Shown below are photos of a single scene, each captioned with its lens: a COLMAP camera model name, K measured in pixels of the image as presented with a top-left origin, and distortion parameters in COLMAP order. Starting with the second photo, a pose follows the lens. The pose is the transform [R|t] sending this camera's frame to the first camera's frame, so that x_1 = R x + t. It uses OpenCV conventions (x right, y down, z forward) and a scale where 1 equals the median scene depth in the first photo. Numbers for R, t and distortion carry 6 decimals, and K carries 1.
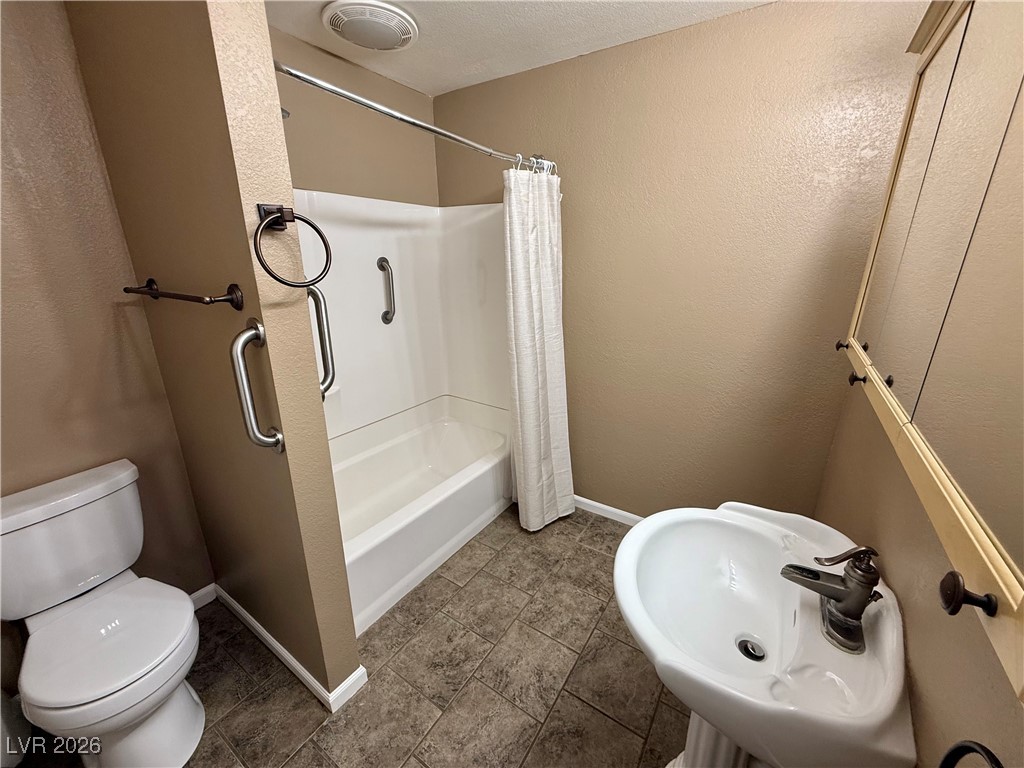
lens RADIAL K [[406.7, 0, 512.4], [0, 406.7, 383.7], [0, 0, 1]] dist [-0.000440, -0.000238]
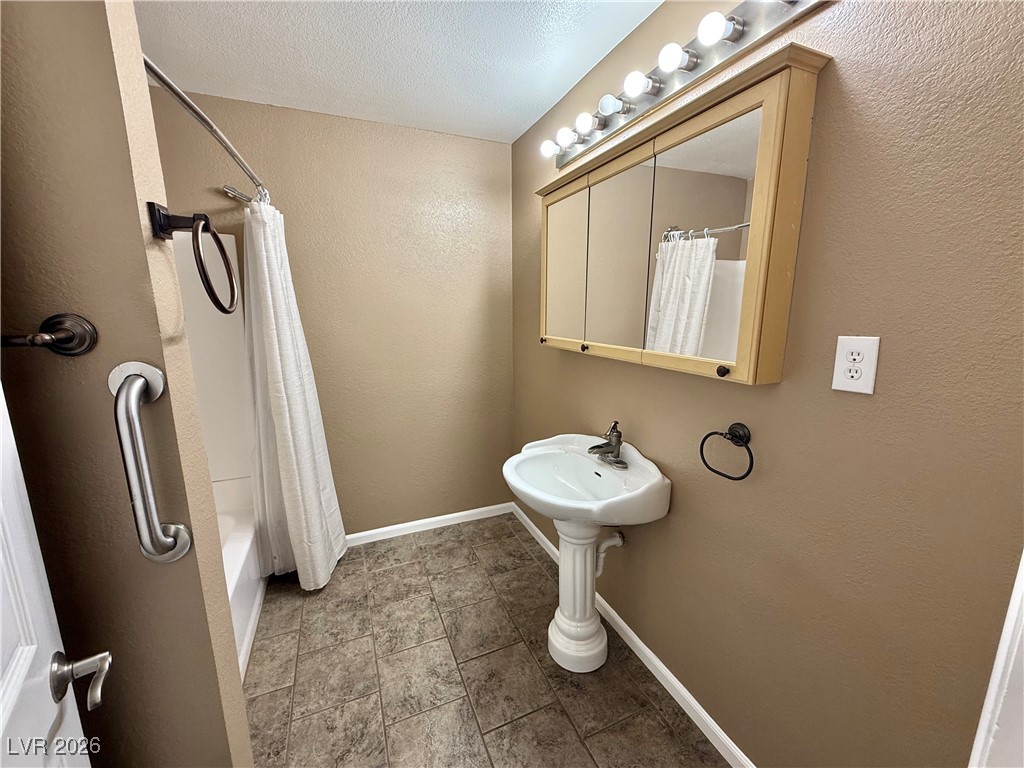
lens RADIAL K [[406.7, 0, 508.7], [0, 406.7, 383.9], [0, 0, 1]] dist [-0.000440, -0.000238]
pose [[0.551316, -0.162777, 0.818263, -0.497067], [0.254067, 0.966955, 0.021176, 0.010512], [-0.794670, 0.196219, 0.574454, 0.075811]]
